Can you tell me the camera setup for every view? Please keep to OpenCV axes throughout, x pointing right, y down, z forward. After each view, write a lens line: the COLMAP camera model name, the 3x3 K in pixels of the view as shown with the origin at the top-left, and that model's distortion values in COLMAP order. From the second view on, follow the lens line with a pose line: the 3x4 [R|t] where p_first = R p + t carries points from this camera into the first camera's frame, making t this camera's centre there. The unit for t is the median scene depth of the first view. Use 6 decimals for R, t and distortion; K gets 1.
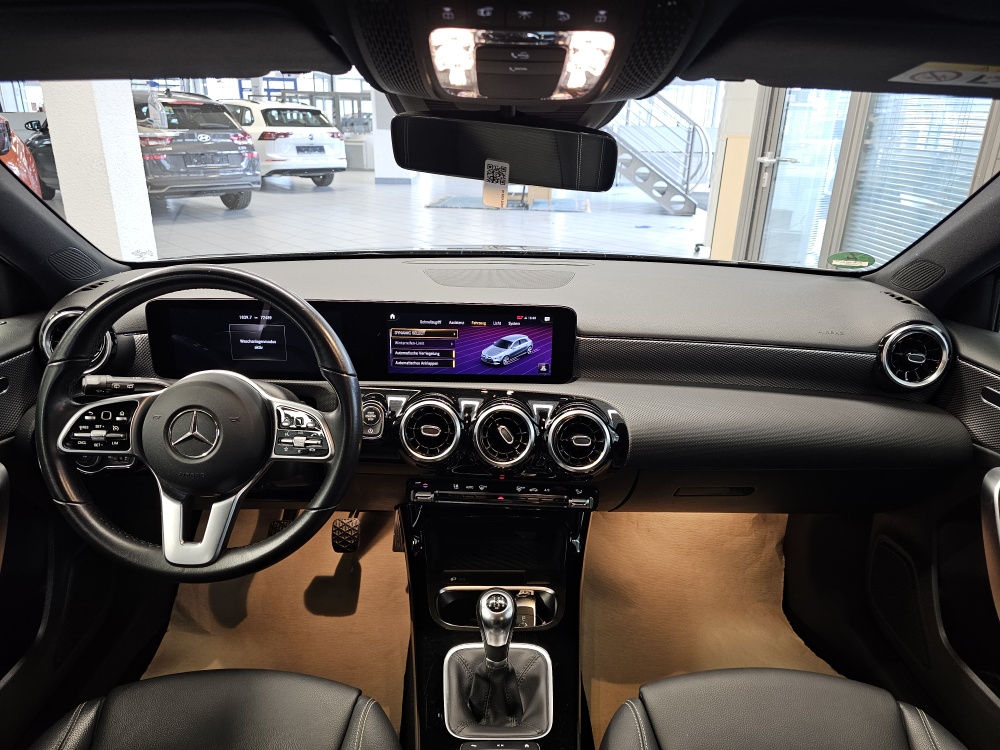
lens RADIAL K [[667.1, 0, 500.0], [0, 667.1, 375.0], [0, 0, 1]] dist [0.048700, -0.068258]
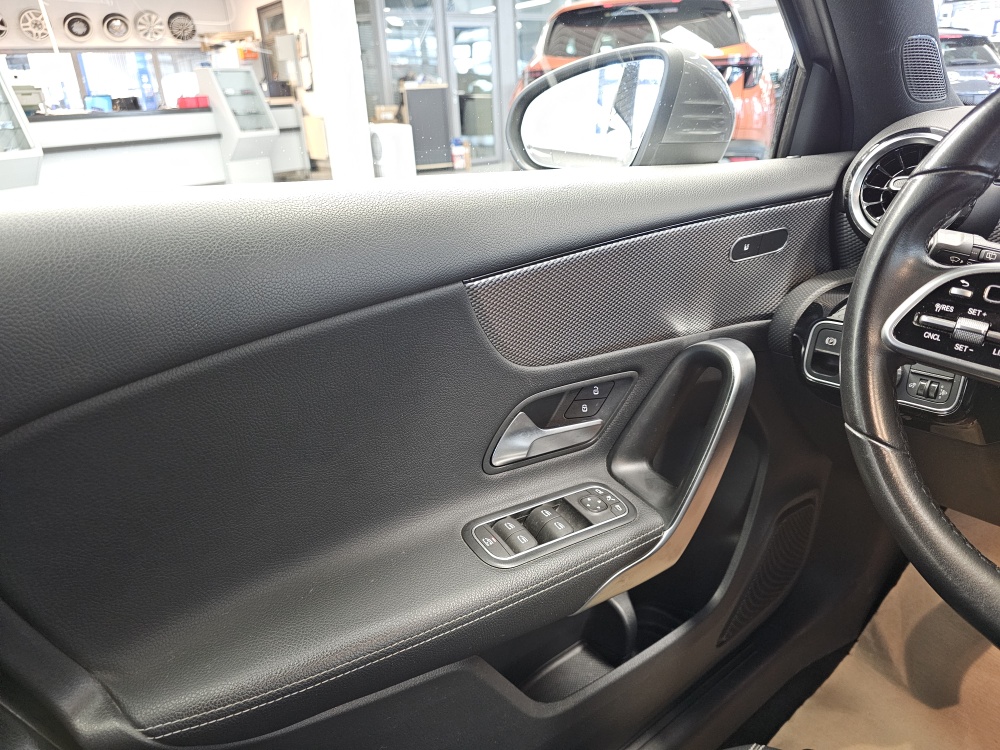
lens RADIAL K [[683.9, 0, 500.0], [0, 683.9, 375.0], [0, 0, 1]] dist [0.054632, -0.070643]
pose [[0.605956, 0.251874, -0.754571, -0.371973], [-0.218339, 0.964783, 0.146706, 0.109850], [0.764948, 0.075855, 0.639609, 0.372984]]
